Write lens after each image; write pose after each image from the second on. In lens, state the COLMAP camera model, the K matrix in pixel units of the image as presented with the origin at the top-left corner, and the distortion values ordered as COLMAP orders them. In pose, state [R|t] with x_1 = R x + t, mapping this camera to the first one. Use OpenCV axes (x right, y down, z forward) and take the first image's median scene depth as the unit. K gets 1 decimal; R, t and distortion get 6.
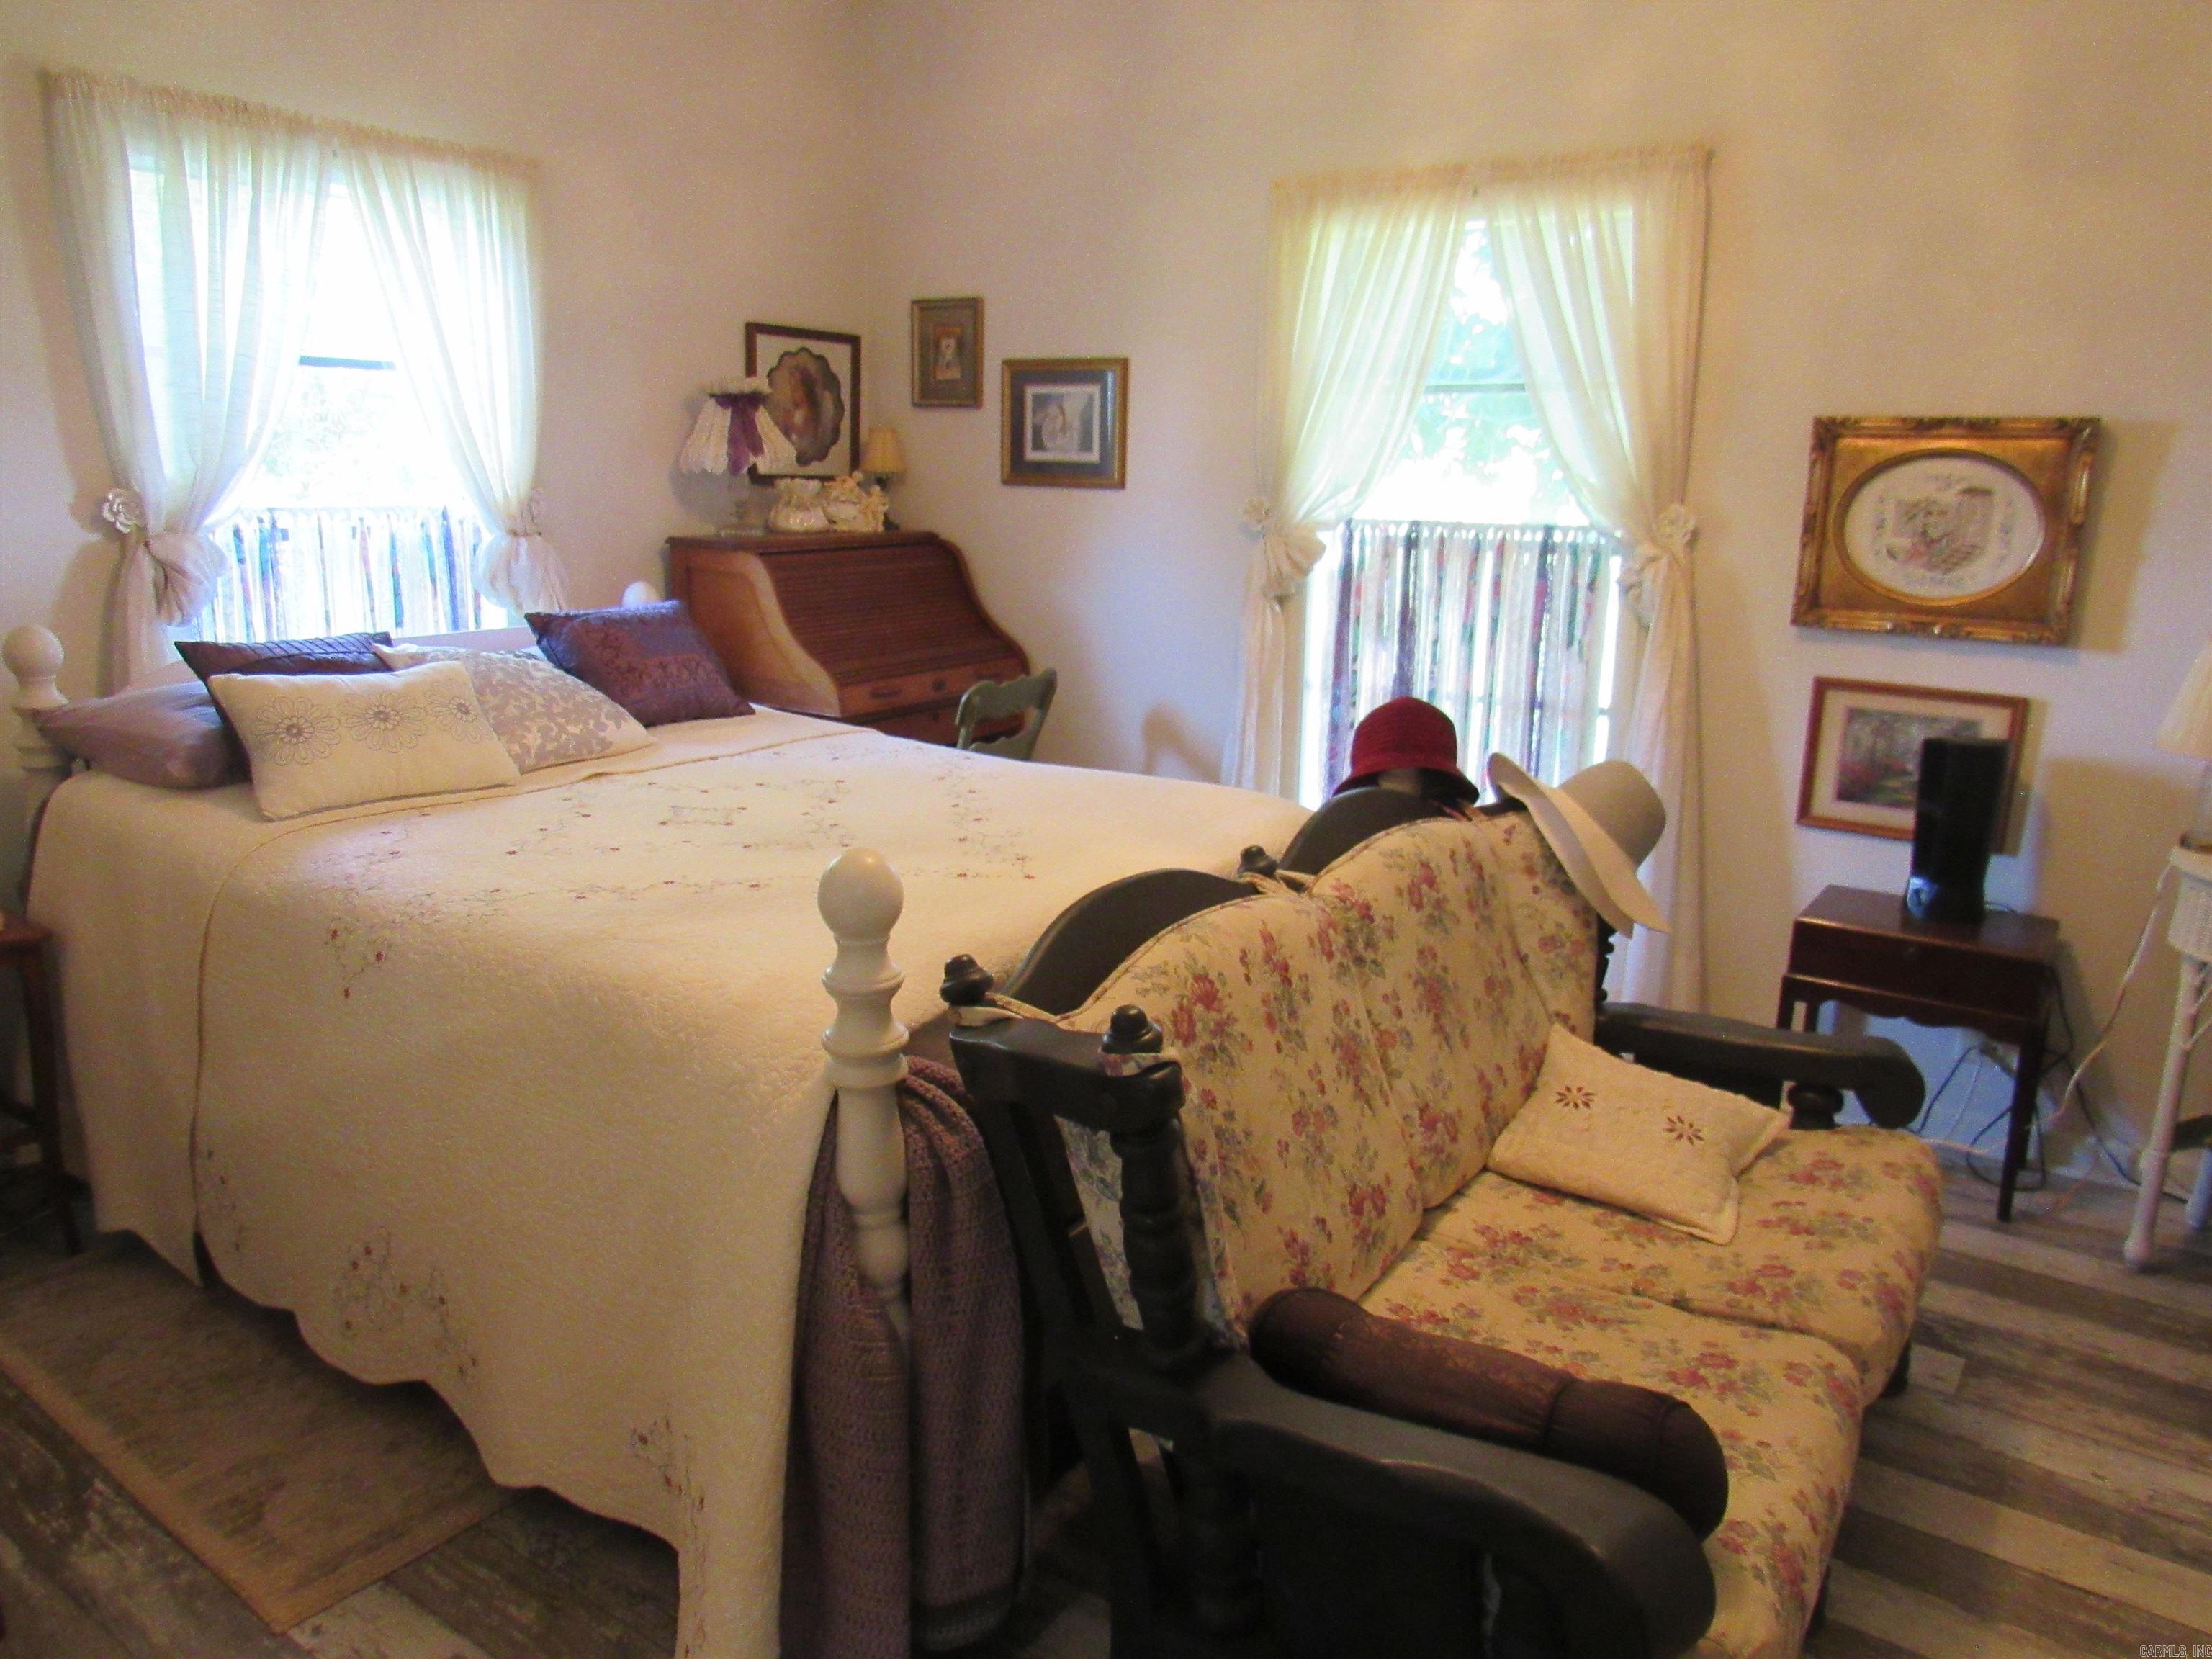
lens RADIAL K [[1582.4, 0, 1105.0], [0, 1582.4, 829.7], [0, 0, 1]] dist [-0.021305, 0.001237]
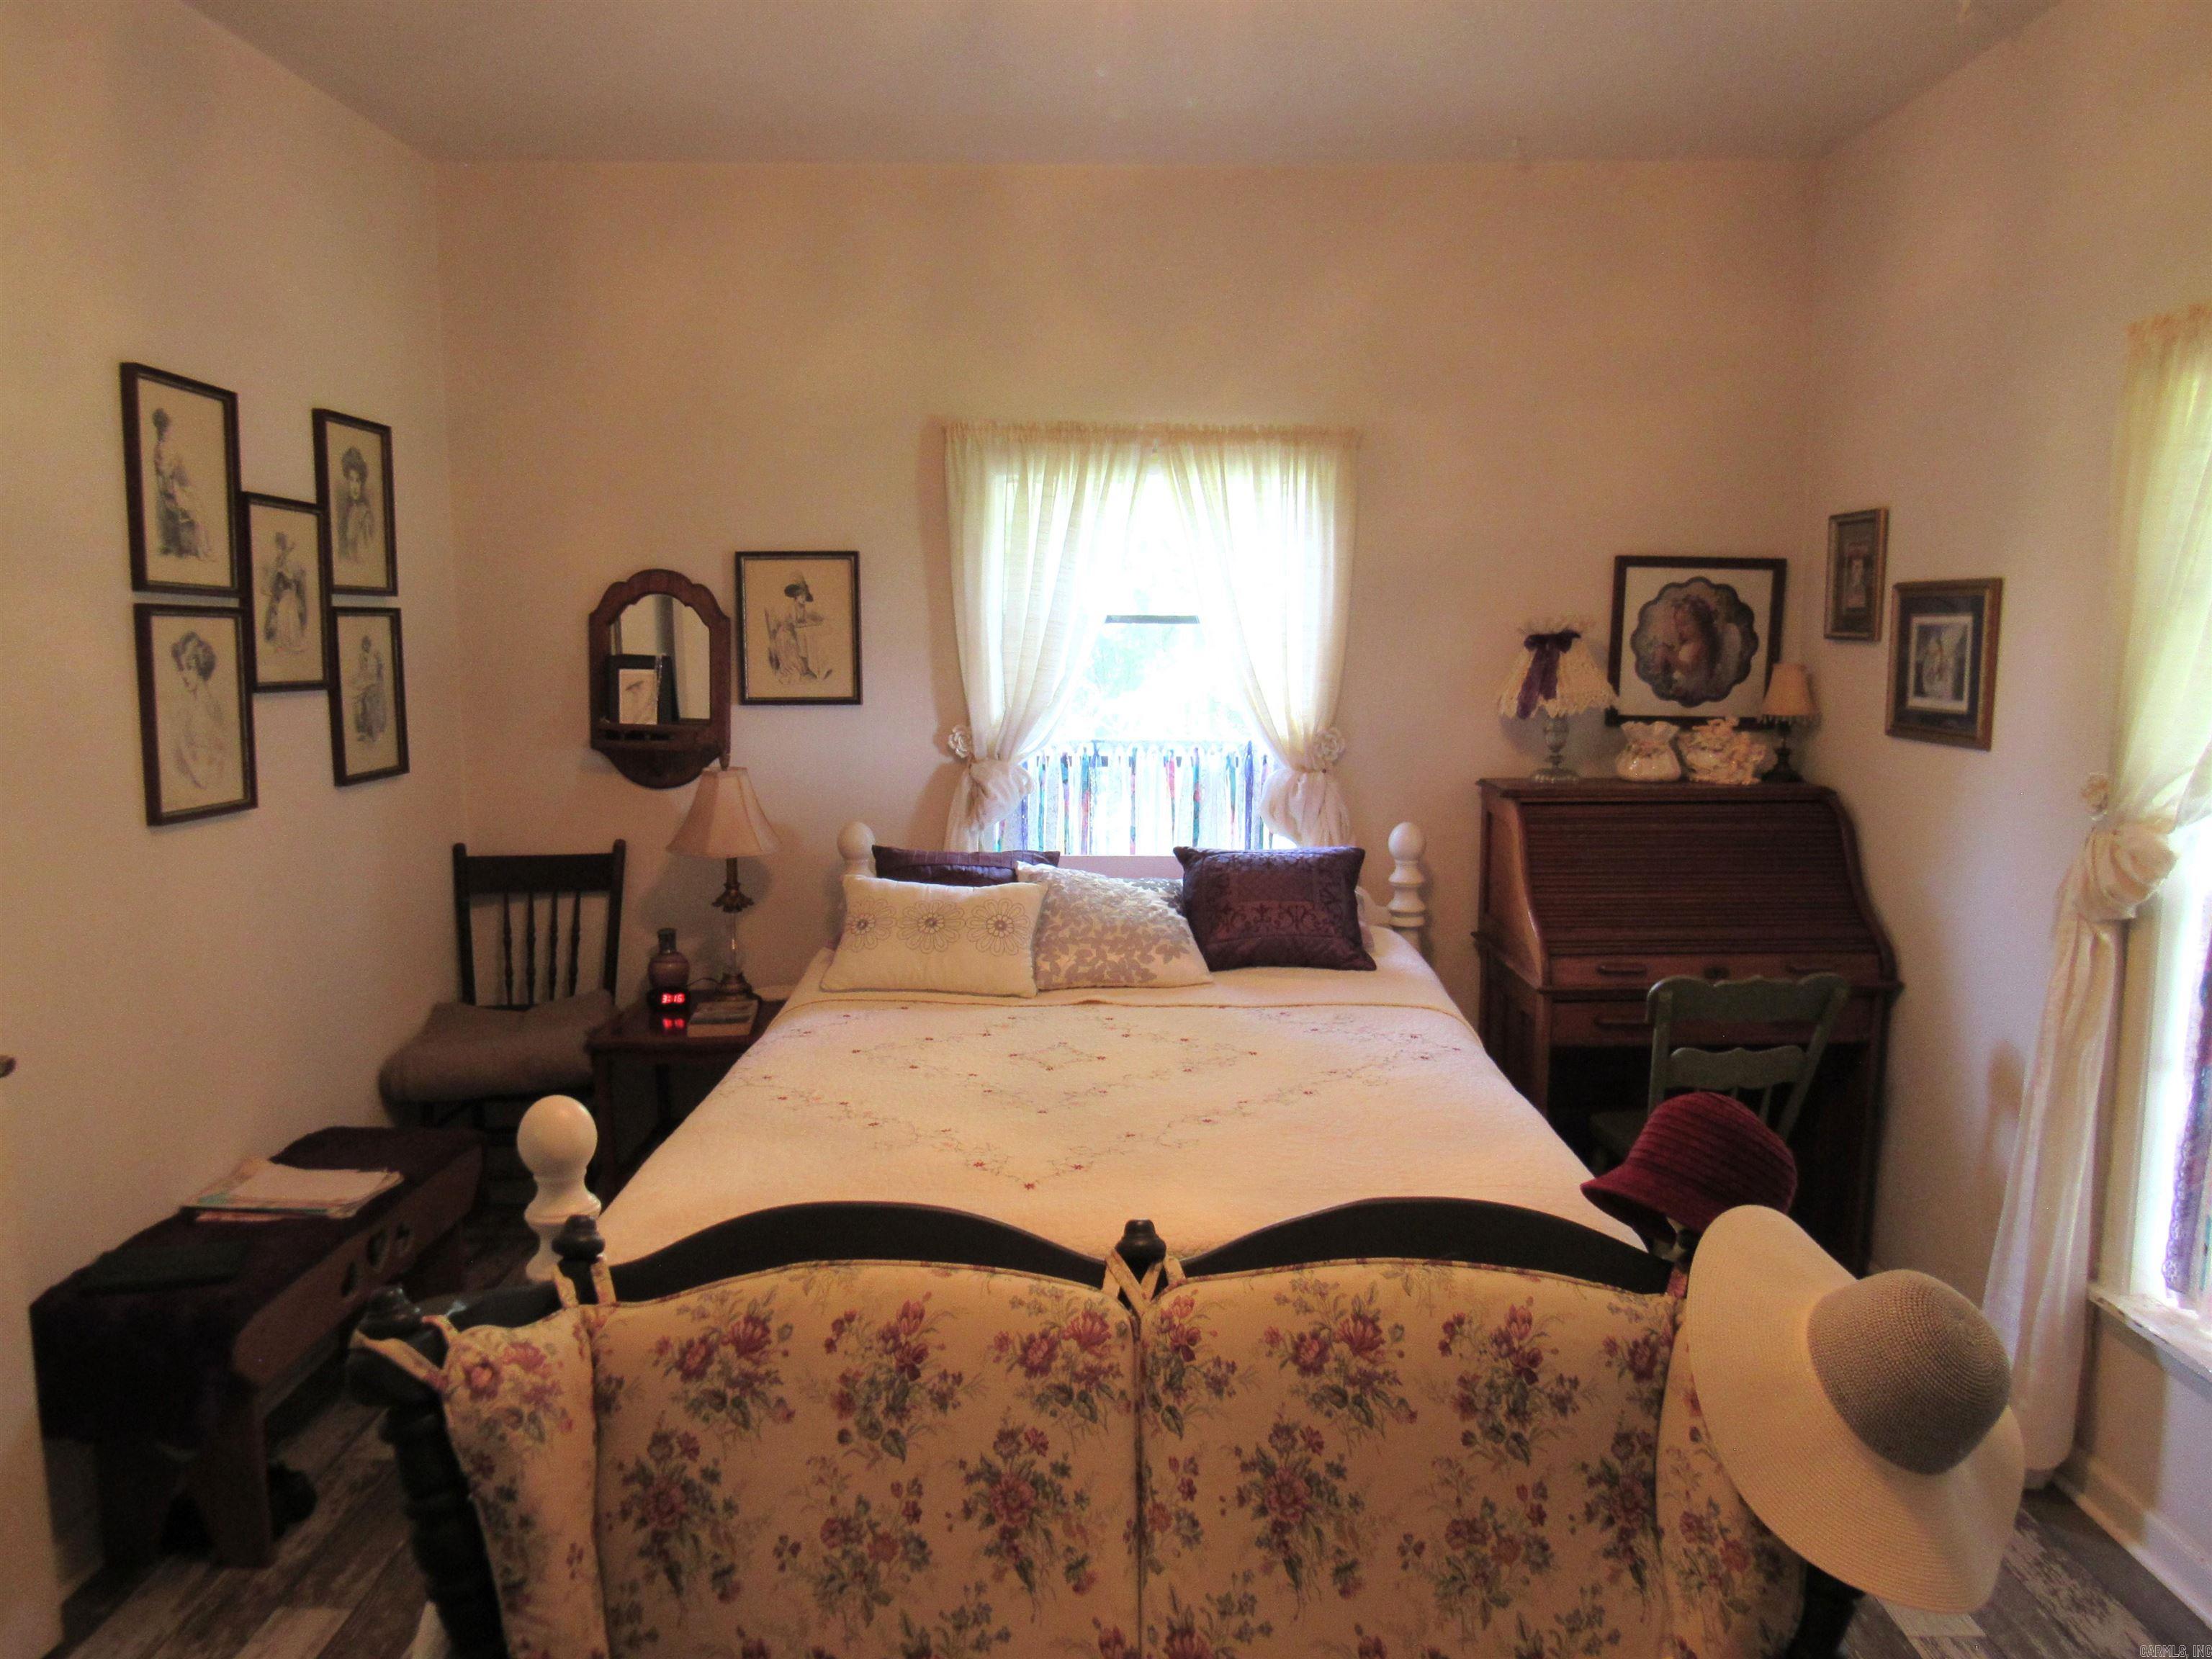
lens RADIAL K [[1596.0, 0, 1106.1], [0, 1596.0, 828.0], [0, 0, 1]] dist [-0.022037, 0.000727]
pose [[0.567405, 0.084552, -0.819086, 0.446880], [-0.181072, 0.983178, -0.023943, -0.100168], [0.803283, 0.161899, 0.573170, 0.283639]]
